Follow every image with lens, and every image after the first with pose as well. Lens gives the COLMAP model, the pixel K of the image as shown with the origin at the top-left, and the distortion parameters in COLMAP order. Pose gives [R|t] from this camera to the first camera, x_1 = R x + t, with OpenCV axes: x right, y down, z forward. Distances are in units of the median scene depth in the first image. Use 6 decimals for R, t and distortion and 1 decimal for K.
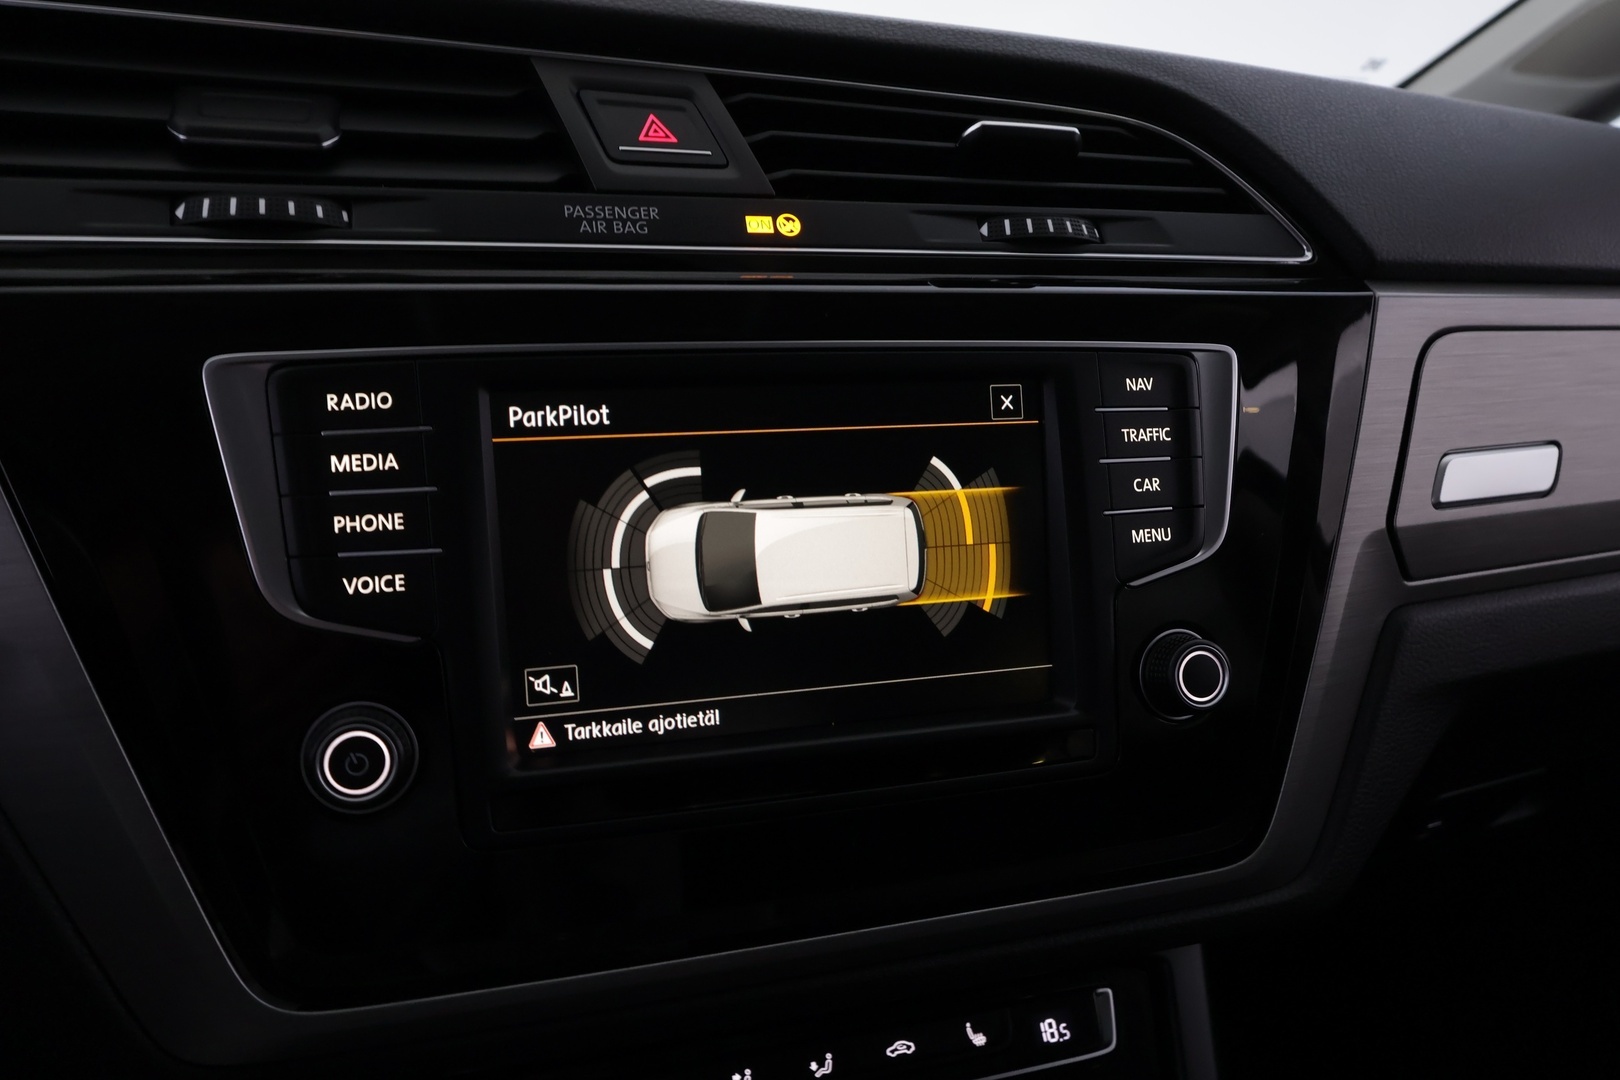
lens RADIAL K [[1281.3, 0, 813.7], [0, 1281.3, 536.5], [0, 0, 1]] dist [0.013390, -0.010049]
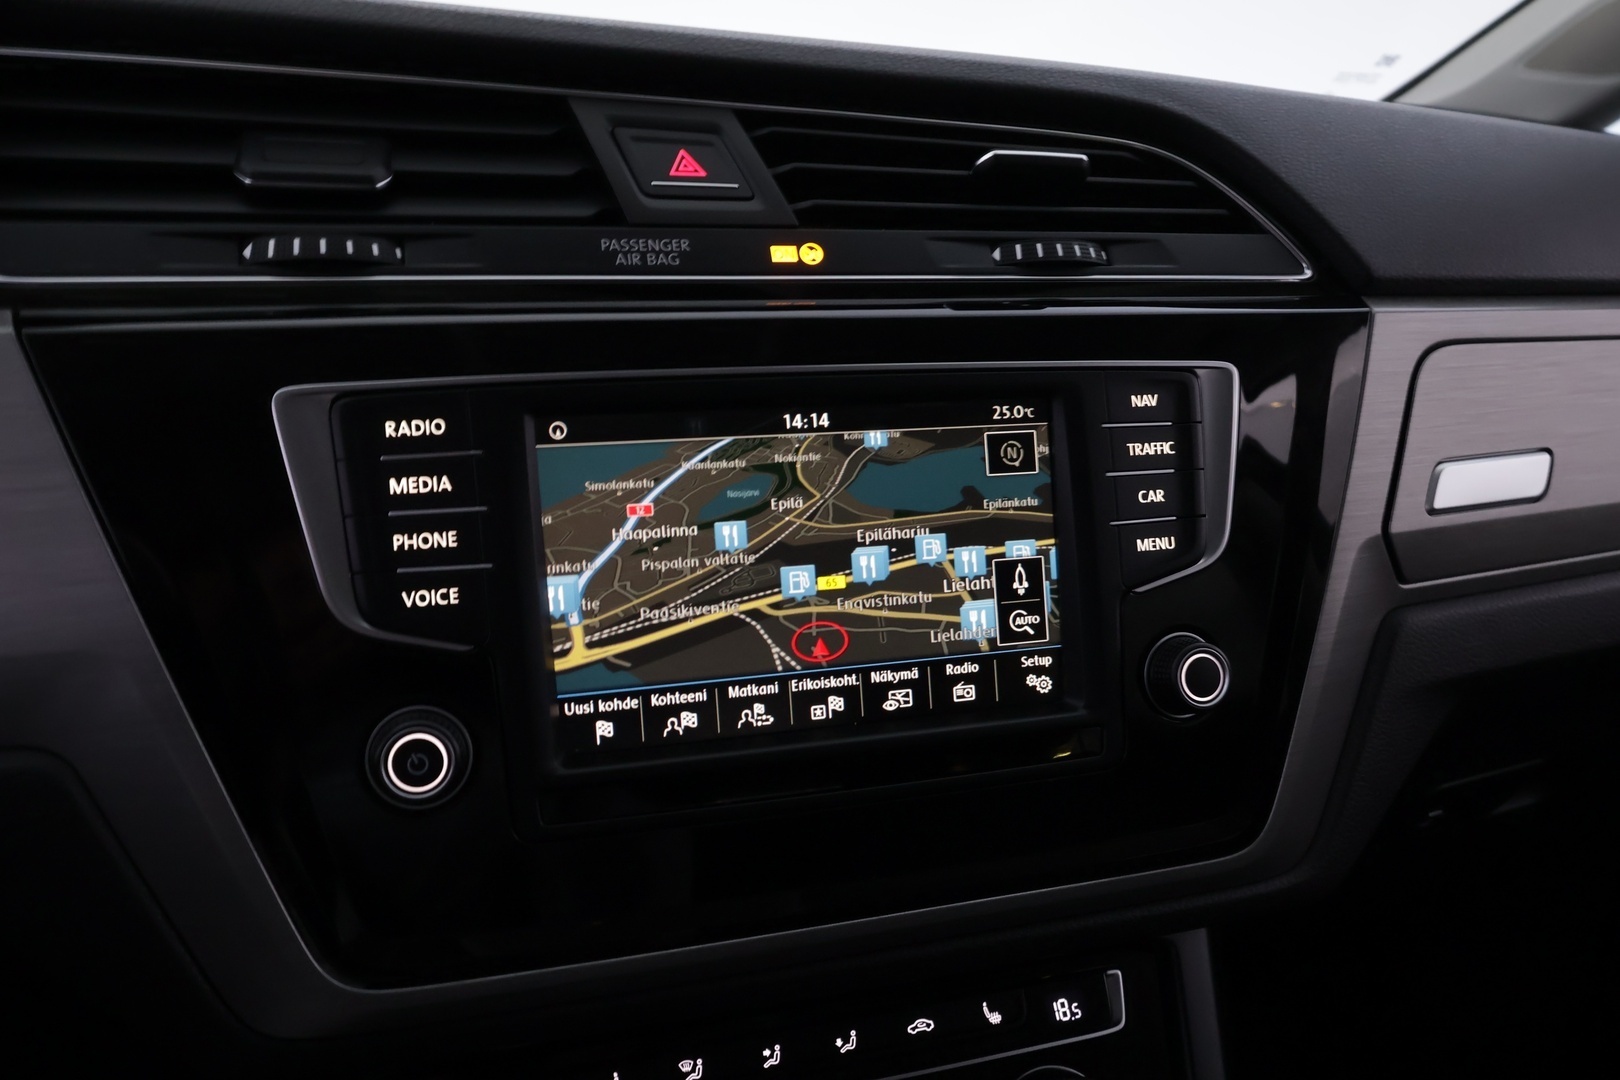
lens RADIAL K [[1281.3, 0, 812.8], [0, 1281.3, 539.8], [0, 0, 1]] dist [0.013390, -0.010049]
pose [[0.999848, -0.005064, -0.016696, -0.001949], [0.005303, 0.999884, 0.014287, -0.020255], [0.016621, -0.014373, 0.999759, -0.060482]]
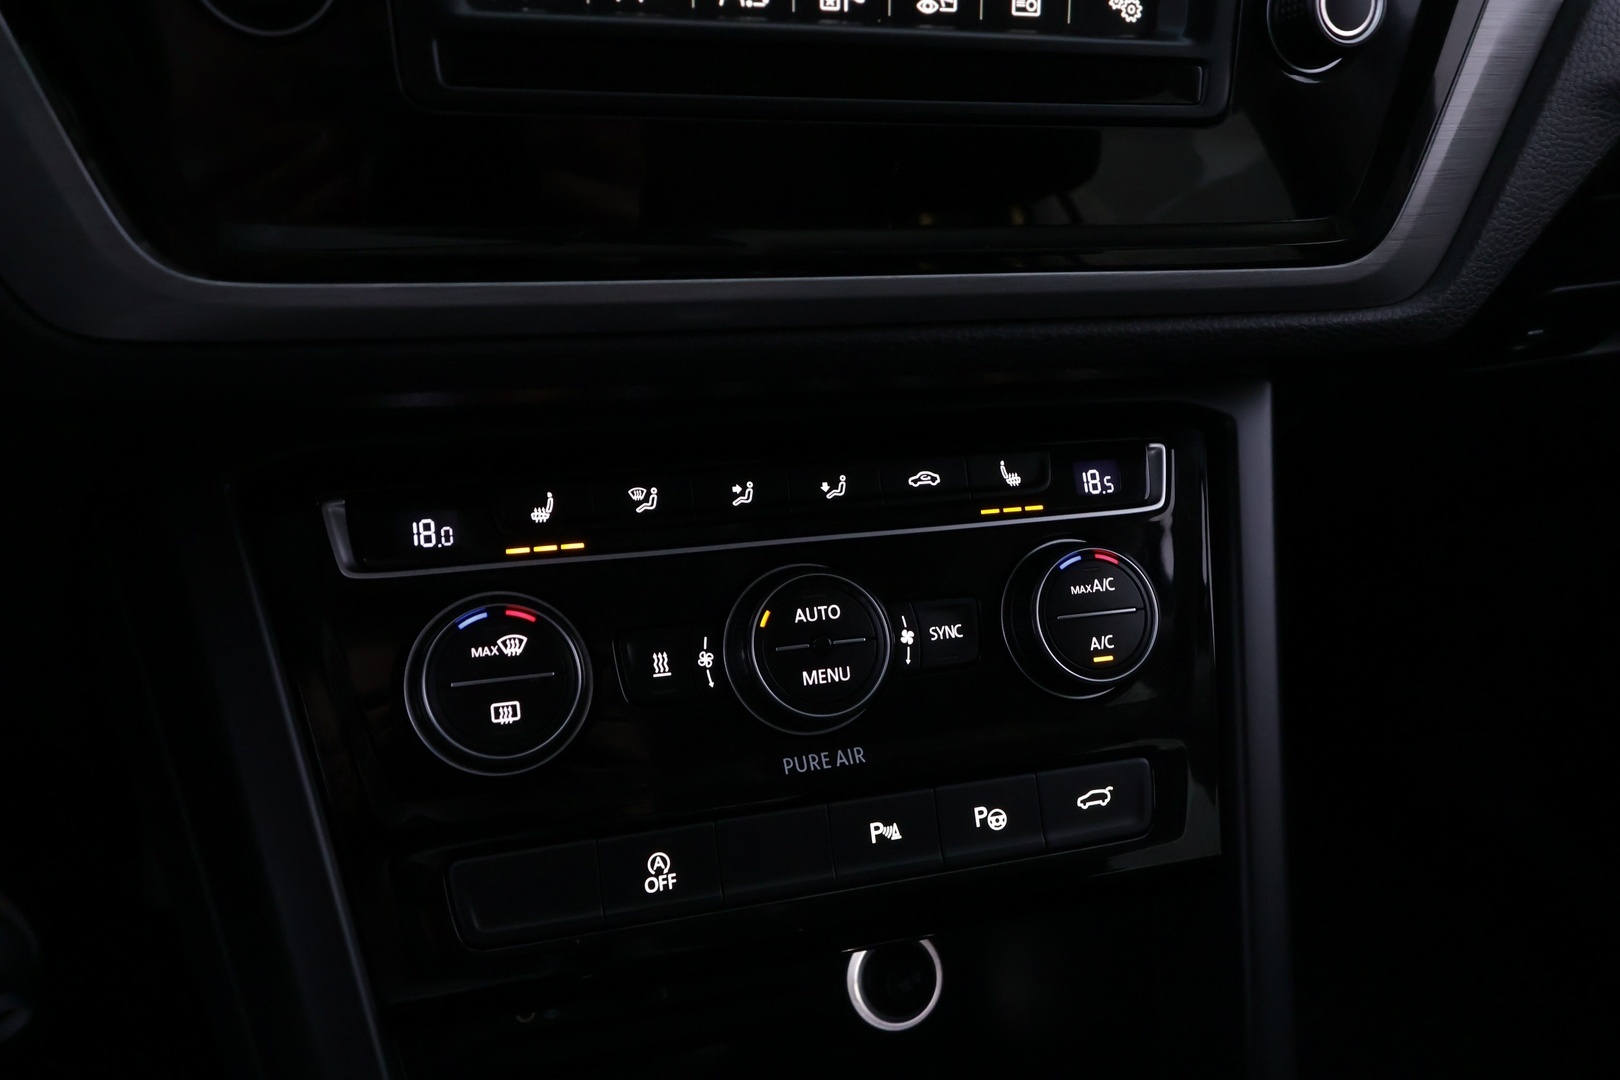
lens RADIAL K [[1281.3, 0, 815.0], [0, 1281.3, 538.7], [0, 0, 1]] dist [0.013390, -0.010049]
pose [[0.998384, 0.056654, 0.004354, -0.008905], [-0.056045, 0.969211, 0.239768, 0.243976], [0.009364, -0.239624, 0.970821, 0.145703]]
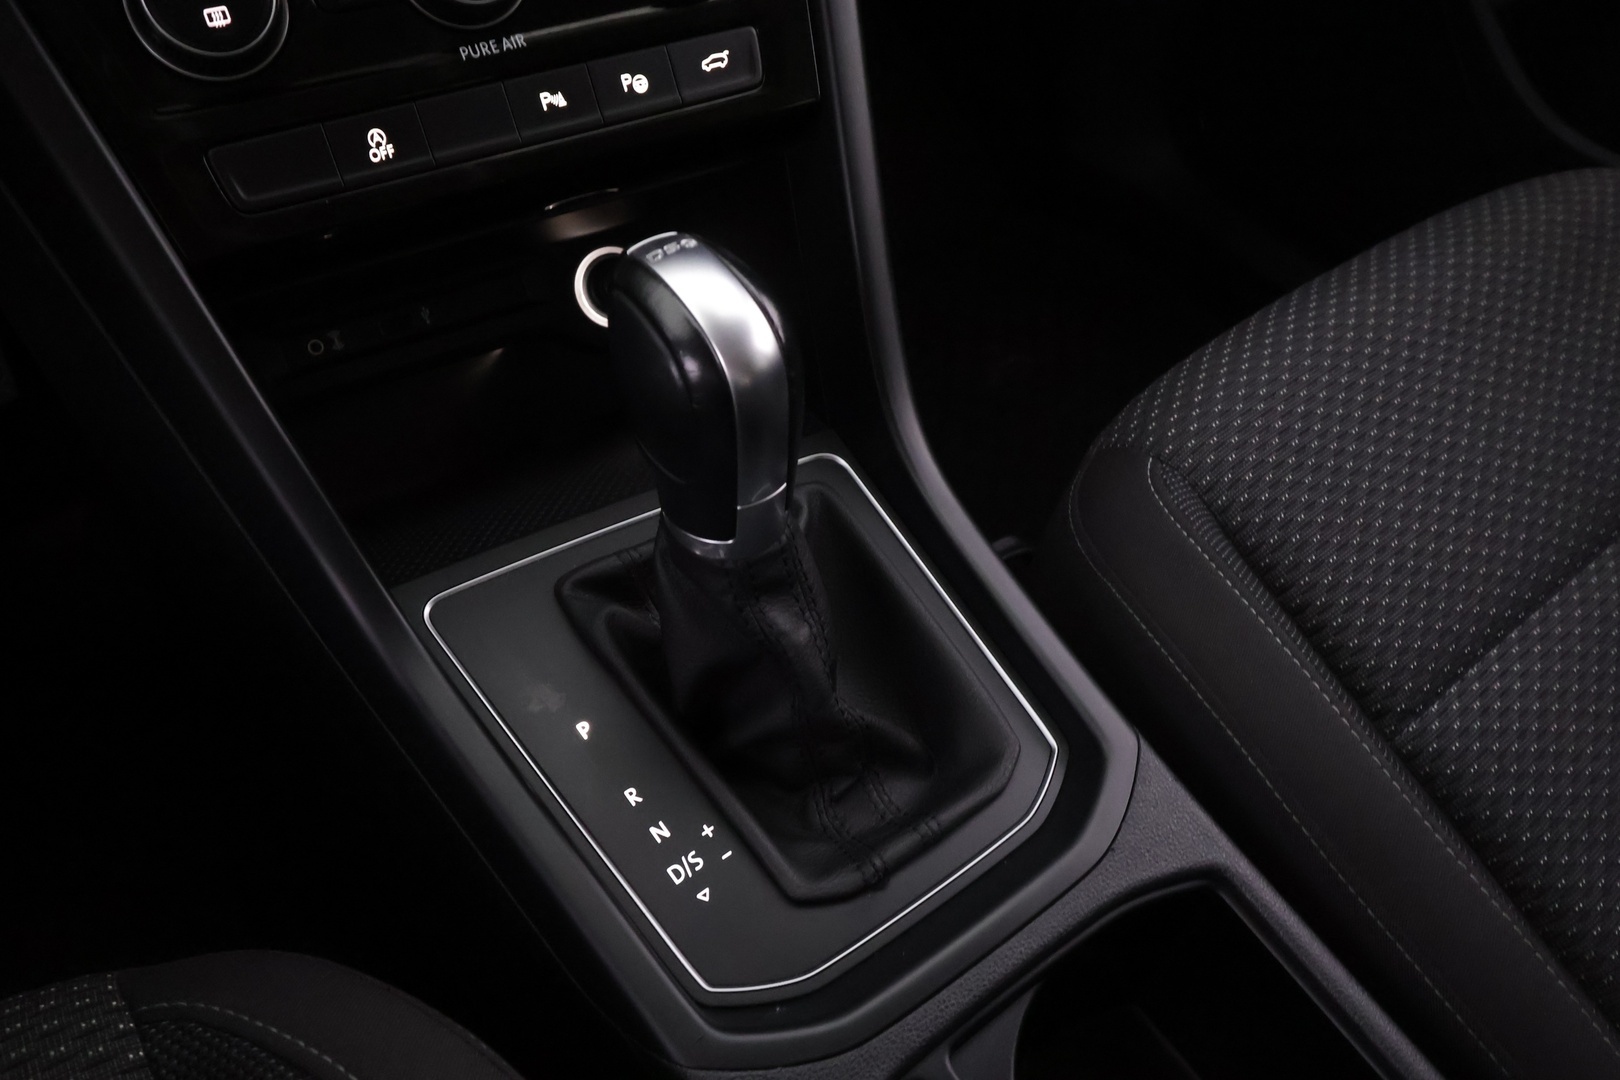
lens RADIAL K [[1281.3, 0, 813.7], [0, 1281.3, 537.2], [0, 0, 1]] dist [0.013390, -0.010049]
pose [[0.977078, -0.136957, 0.162976, 0.041051], [0.024050, 0.831688, 0.554721, 0.343011], [-0.211518, -0.538087, 0.815918, -0.226076]]
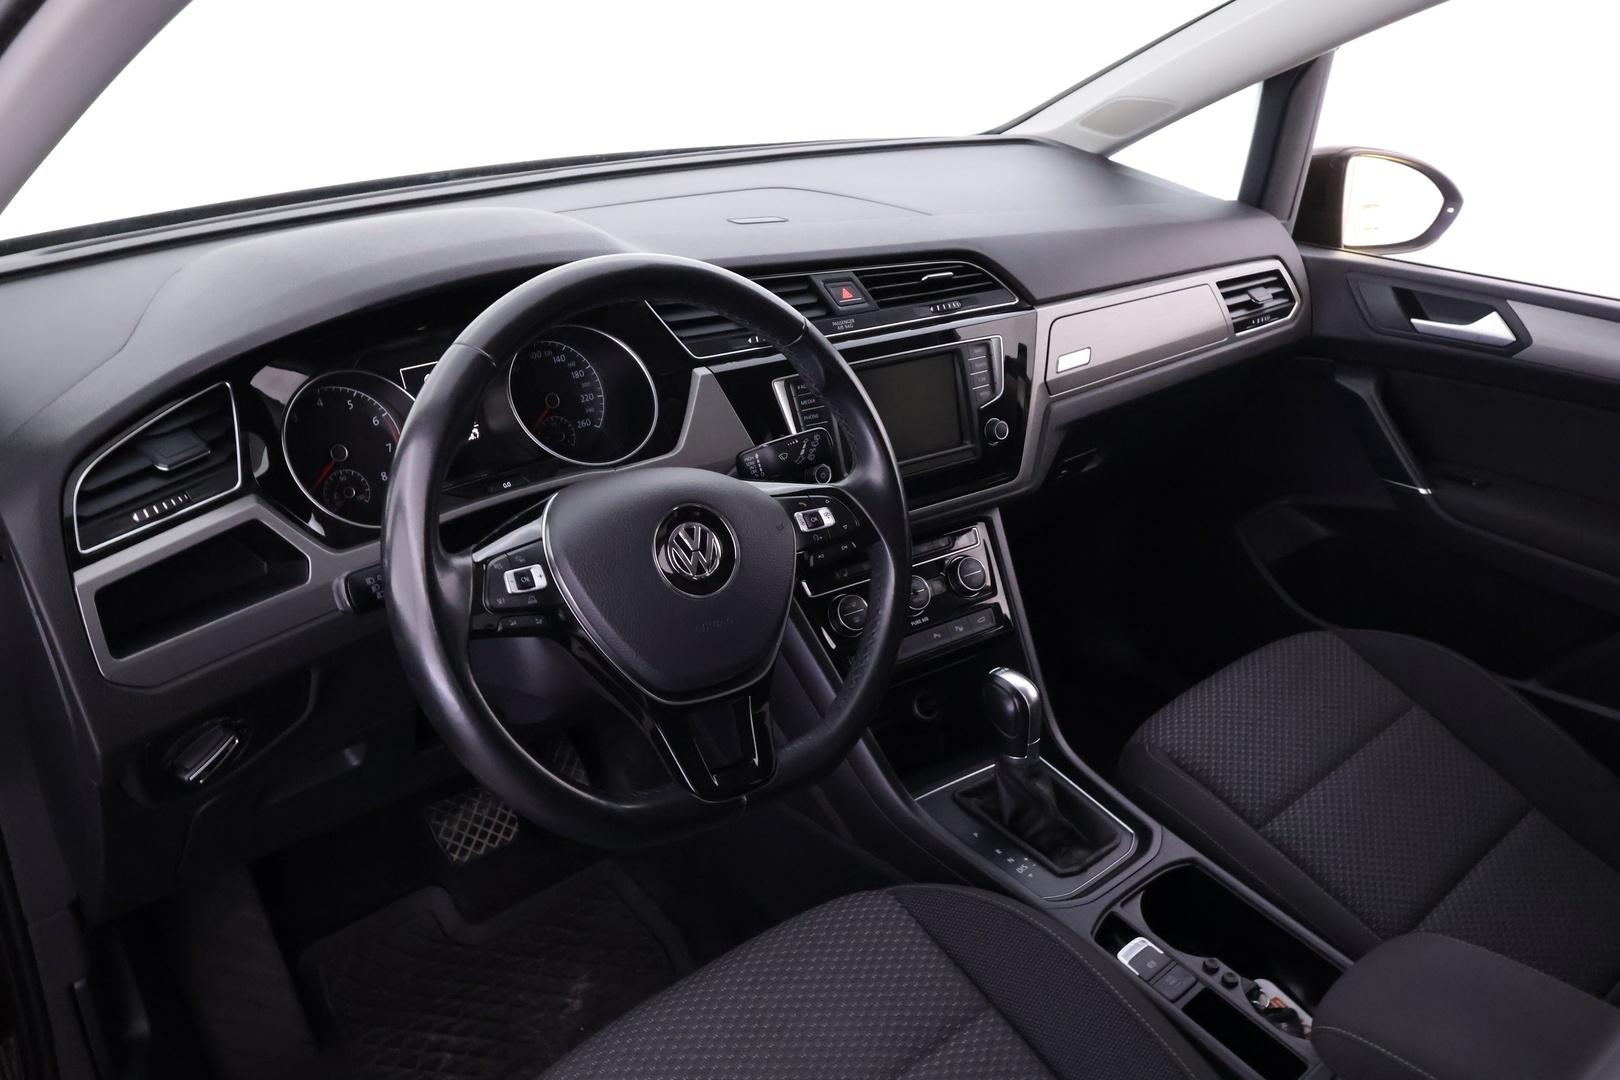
lens RADIAL K [[1281.3, 0, 804.7], [0, 1281.3, 534.2], [0, 0, 1]] dist [0.013390, -0.010049]
pose [[0.962050, -0.135616, 0.236789, -1.091470], [0.093881, 0.979280, 0.179433, -0.297016], [-0.256217, -0.150393, 0.954848, -2.283007]]
